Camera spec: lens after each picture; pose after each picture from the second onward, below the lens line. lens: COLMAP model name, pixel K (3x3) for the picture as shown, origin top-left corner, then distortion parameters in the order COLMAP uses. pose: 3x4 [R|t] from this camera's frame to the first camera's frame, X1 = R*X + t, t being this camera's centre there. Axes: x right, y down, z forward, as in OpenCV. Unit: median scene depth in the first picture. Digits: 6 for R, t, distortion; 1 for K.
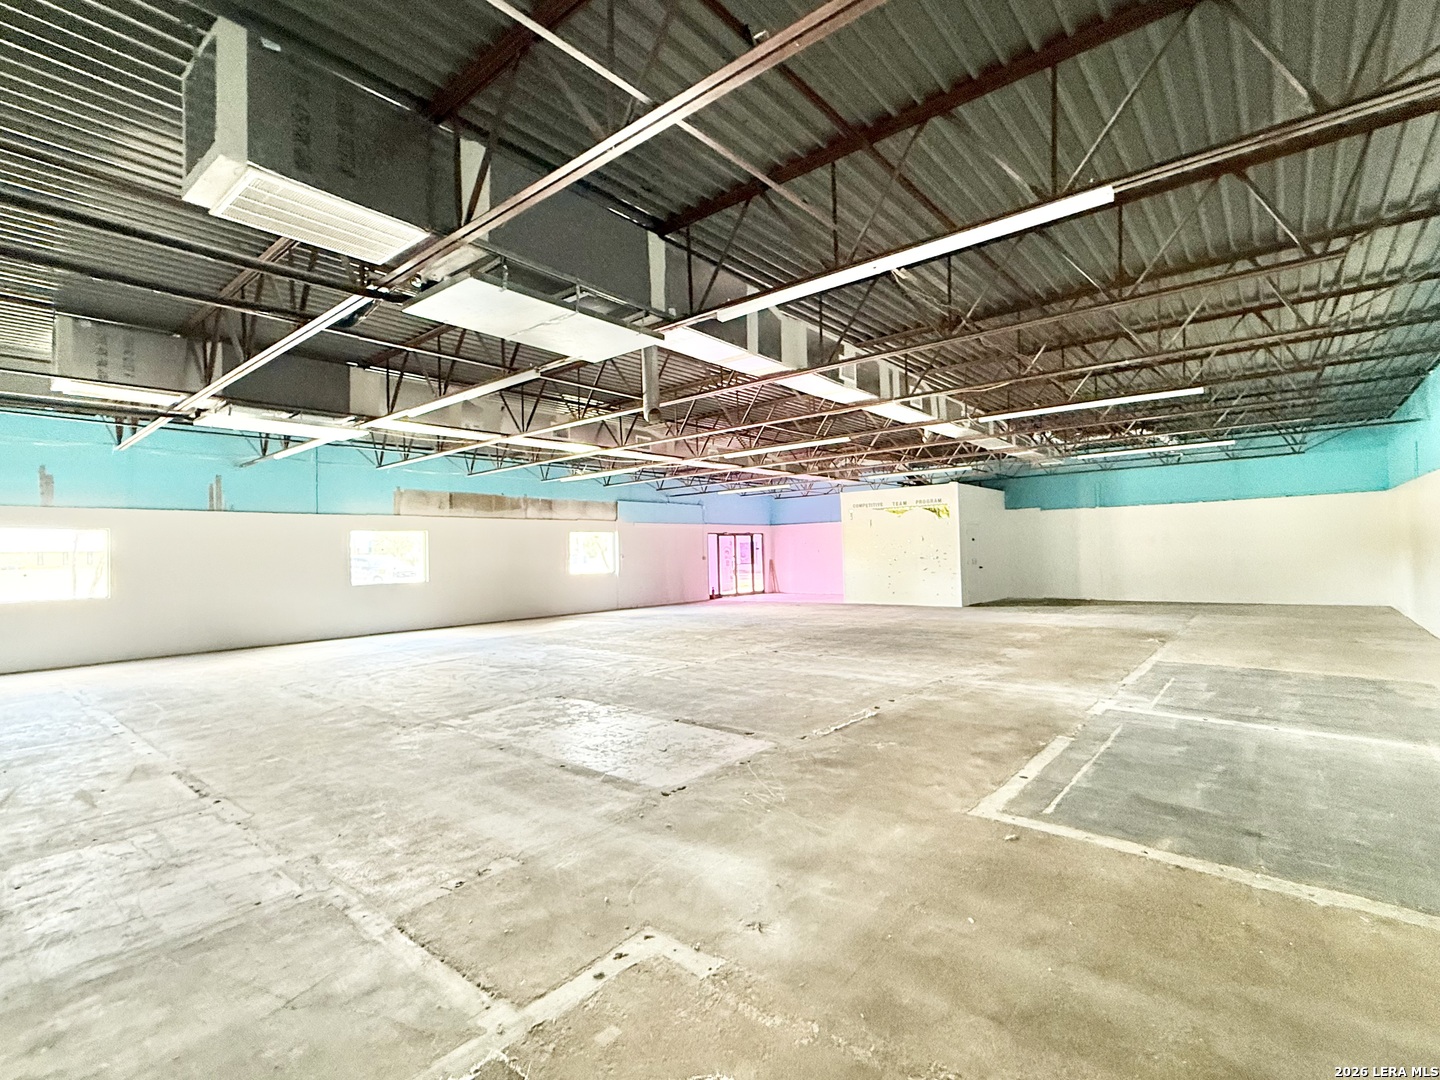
lens RADIAL K [[669.0, 0, 720.0], [0, 669.0, 540.0], [0, 0, 1]] dist [-0.001326, -0.000135]
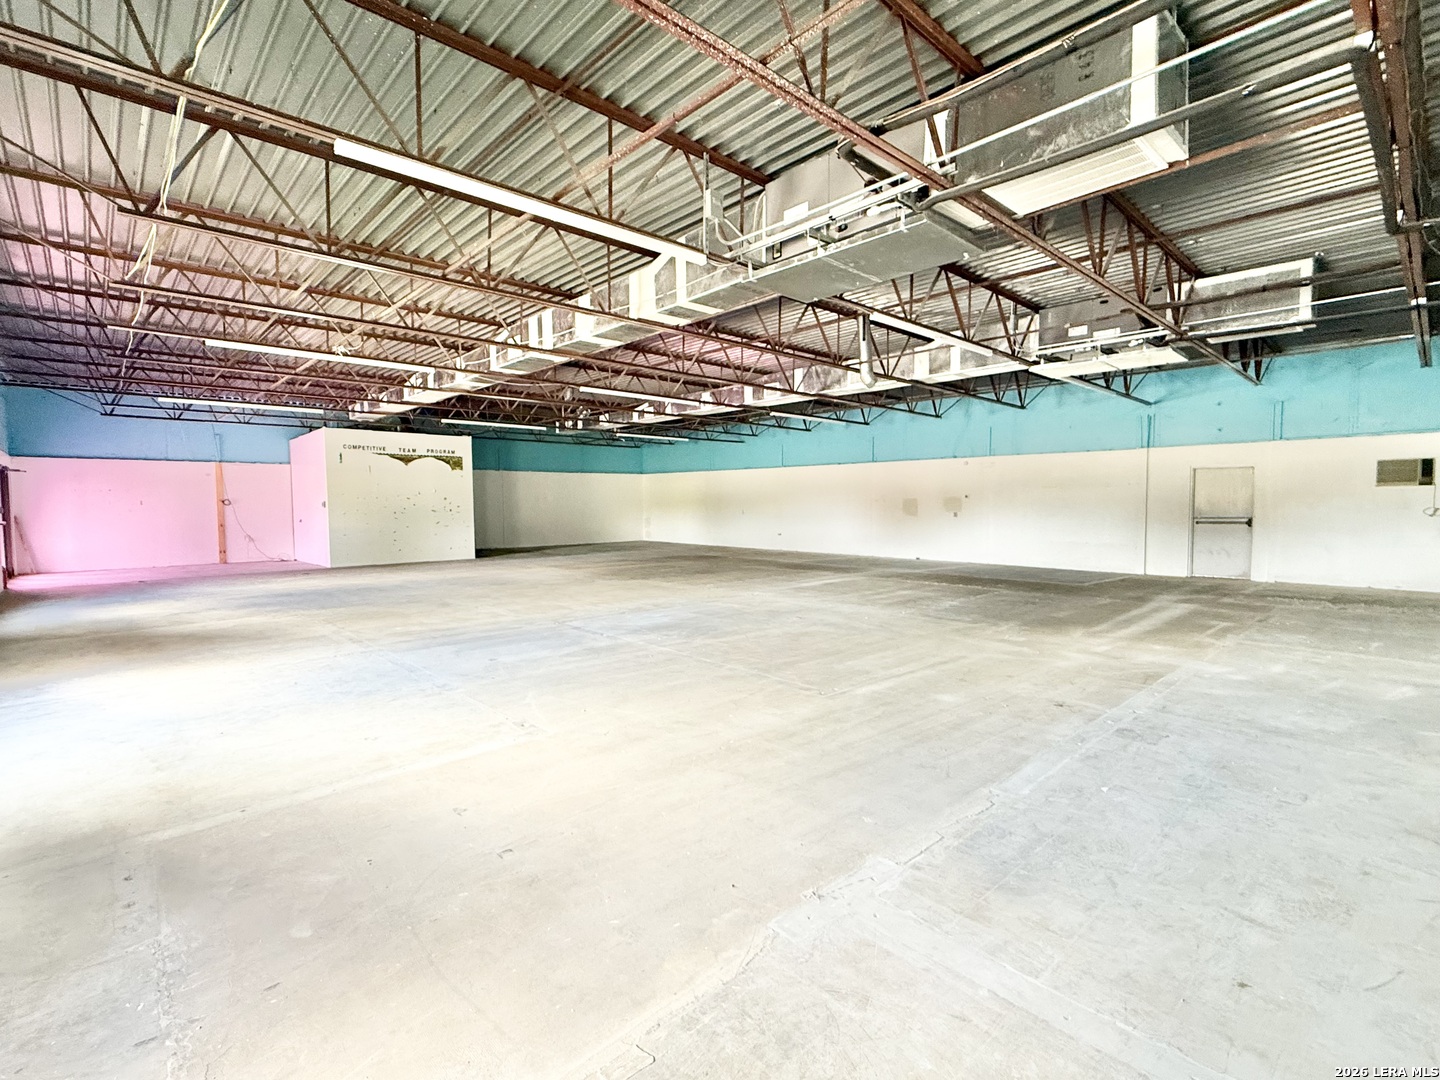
lens RADIAL K [[680.6, 0, 689.9], [0, 680.6, 601.9], [0, 0, 1]] dist [0.026373, -0.000150]
pose [[0.150170, -0.119721, 0.981385, -0.645127], [-0.018954, 0.992110, 0.123930, 0.028103], [-0.988478, -0.037212, 0.146716, 0.498699]]
